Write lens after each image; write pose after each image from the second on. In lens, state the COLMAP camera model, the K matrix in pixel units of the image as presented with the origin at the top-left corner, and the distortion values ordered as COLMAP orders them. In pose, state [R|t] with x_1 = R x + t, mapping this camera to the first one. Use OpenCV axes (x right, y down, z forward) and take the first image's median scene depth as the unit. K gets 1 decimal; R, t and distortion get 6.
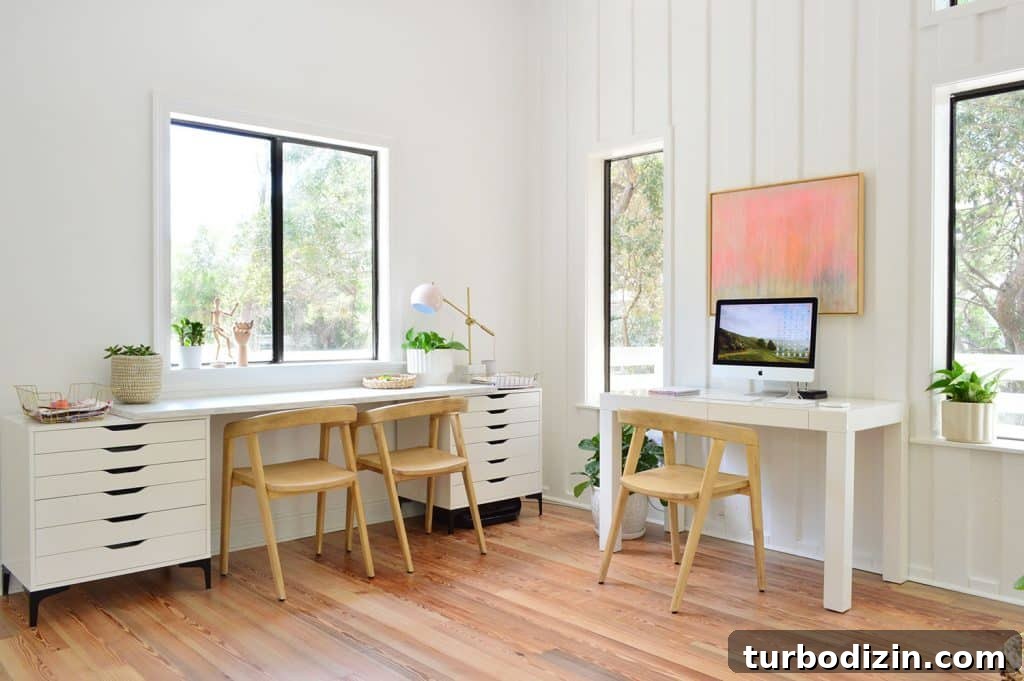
lens RADIAL K [[832.1, 0, 515.5], [0, 832.1, 337.2], [0, 0, 1]] dist [-0.018668, 0.015981]
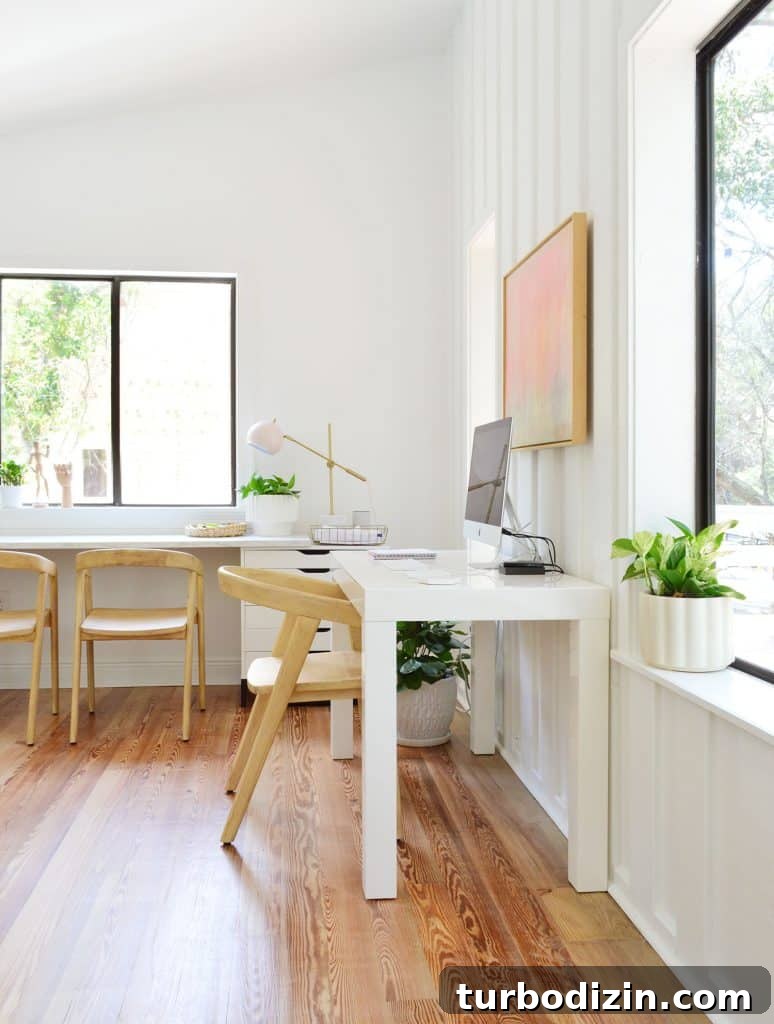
lens RADIAL K [[897.0, 0, 359.0], [0, 897.0, 496.3], [0, 0, 1]] dist [-0.007980, -0.006736]
pose [[0.800070, 0.007922, -0.599854, 0.661404], [-0.011675, 0.999929, -0.002365, 0.020497], [0.599793, 0.008896, 0.800106, 0.368002]]
